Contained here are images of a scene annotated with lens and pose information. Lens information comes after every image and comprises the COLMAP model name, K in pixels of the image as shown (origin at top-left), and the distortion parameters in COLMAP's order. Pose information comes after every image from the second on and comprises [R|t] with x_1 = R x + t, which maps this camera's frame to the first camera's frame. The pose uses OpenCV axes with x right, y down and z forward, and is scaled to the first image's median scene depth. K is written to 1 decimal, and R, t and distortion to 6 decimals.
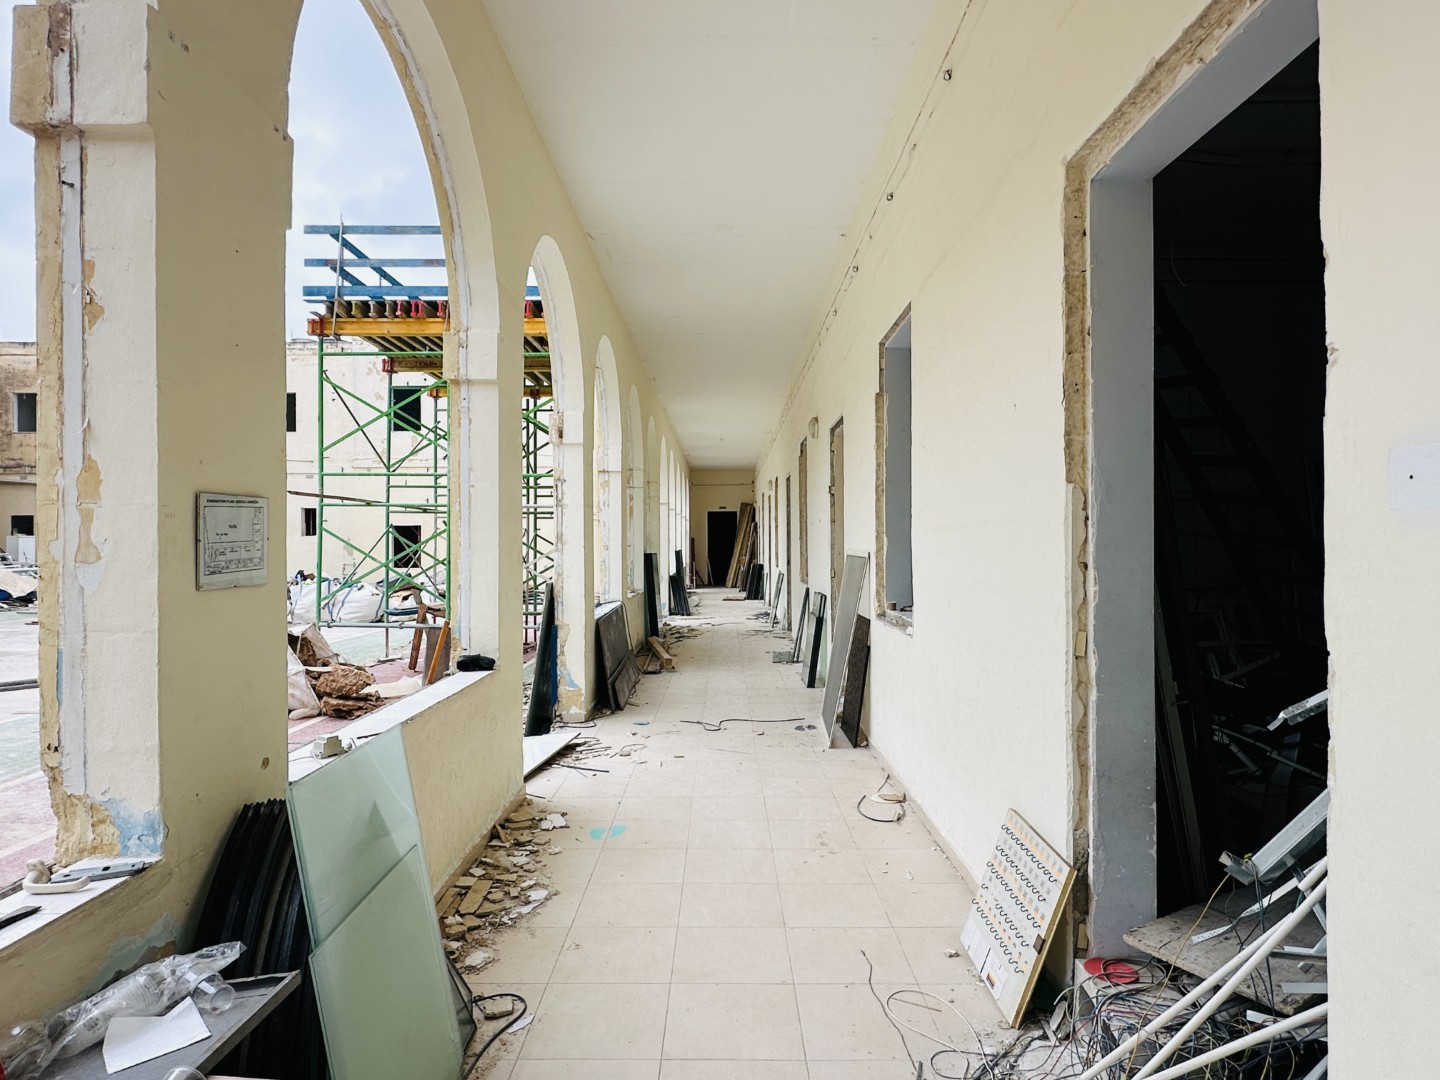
lens RADIAL K [[832.3, 0, 722.4], [0, 832.3, 541.7], [0, 0, 1]] dist [0.000734, 0.000148]
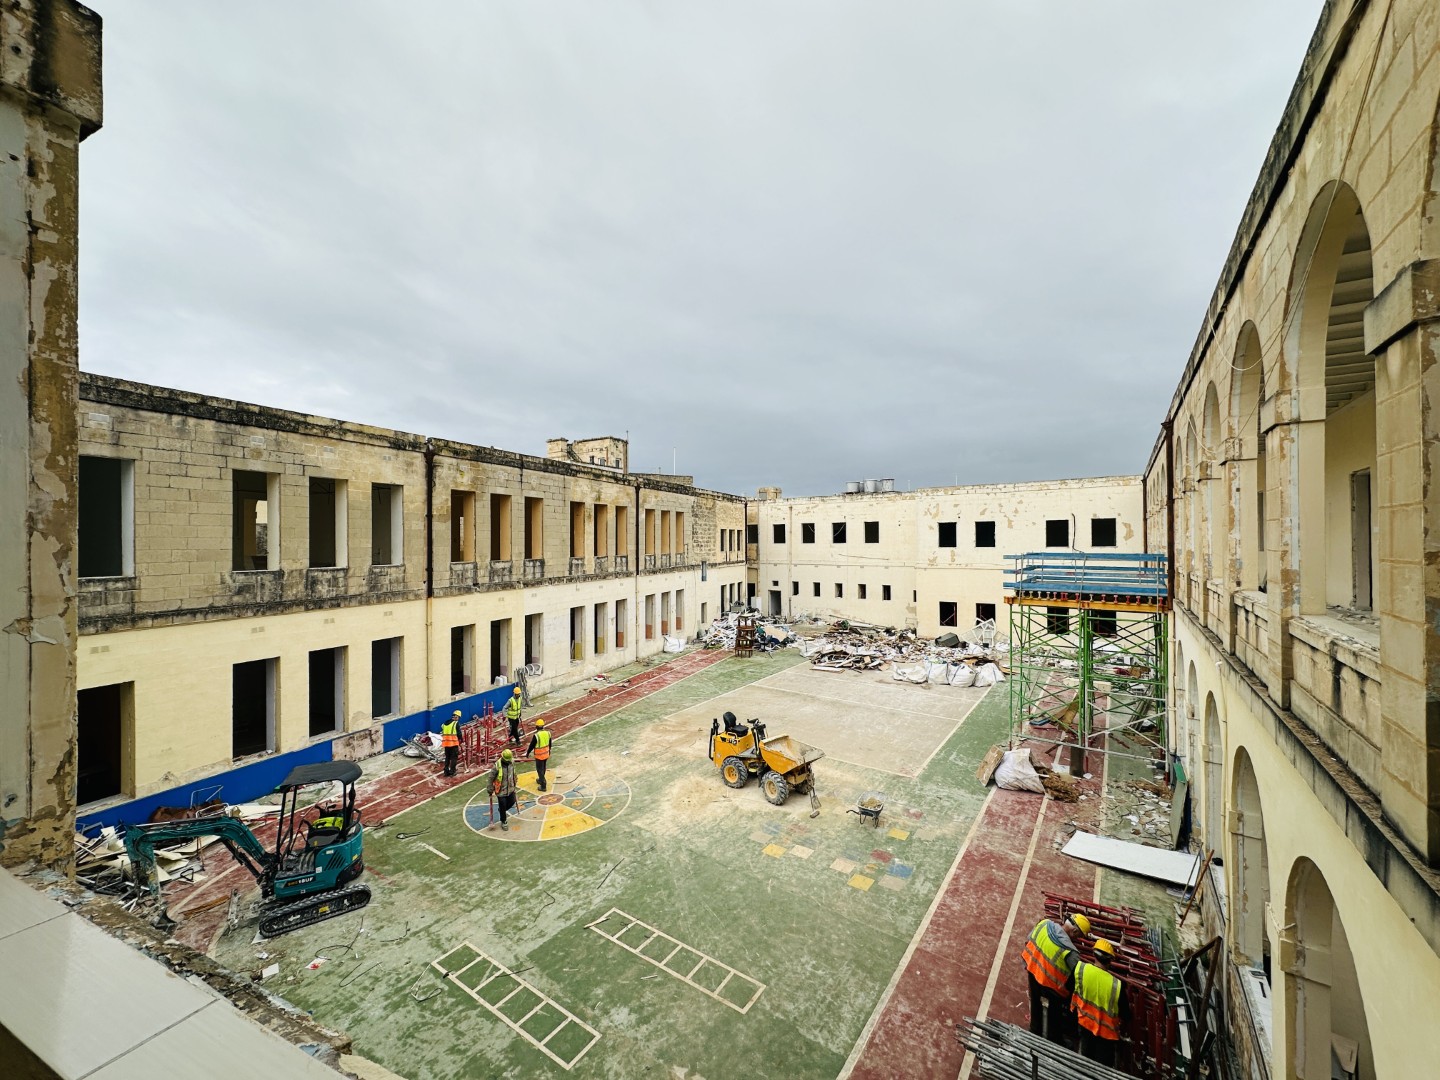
lens RADIAL K [[569.7, 0, 718.0], [0, 569.7, 538.4], [0, 0, 1]] dist [-0.000445, -0.000103]
pose [[0.818181, -0.007058, -0.574917, -0.572488], [0.006828, 0.999973, -0.002559, -0.988860], [0.574919, -0.001831, 0.818208, -1.639020]]
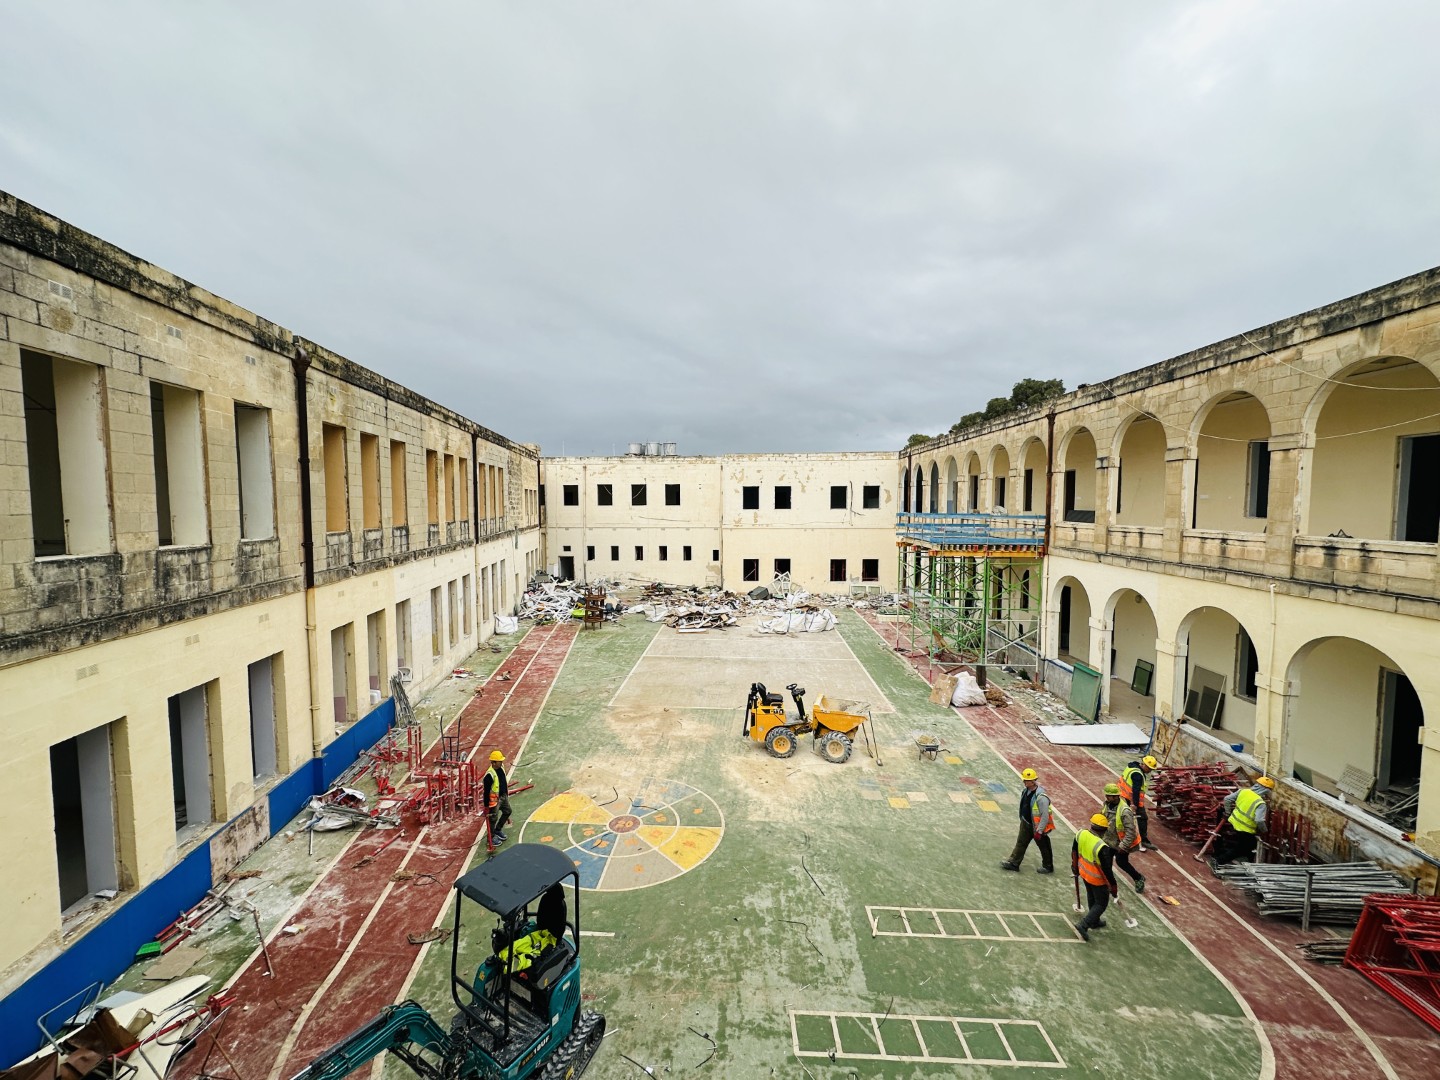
lens RADIAL K [[569.7, 0, 718.3], [0, 569.7, 538.0], [0, 0, 1]] dist [-0.000445, -0.000103]
pose [[0.998474, 0.001692, -0.055201, -2.498620], [0.001867, 0.997925, 0.064358, -0.986789], [0.055195, -0.064363, 0.996399, -1.990712]]
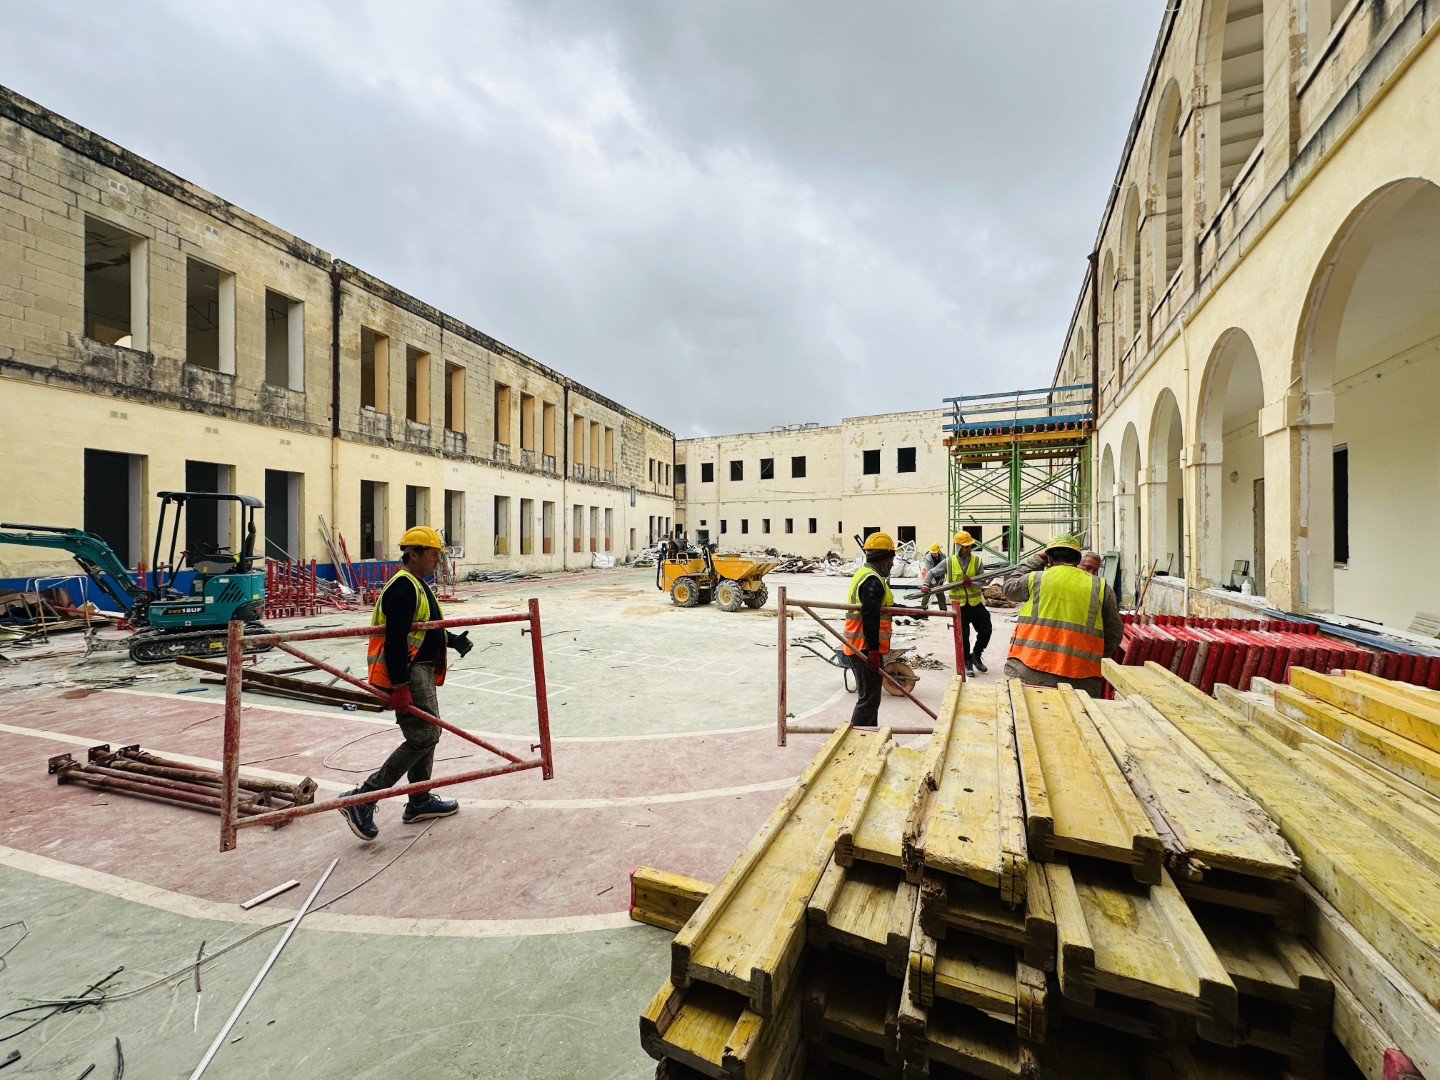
lens RADIAL K [[569.7, 0, 717.7], [0, 569.7, 536.7], [0, 0, 1]] dist [-0.000445, -0.000103]
pose [[0.893019, -0.000903, -0.450017, -0.805264], [0.001574, 0.999998, 0.001115, 0.002504], [0.450015, -0.001704, 0.893019, -1.629465]]
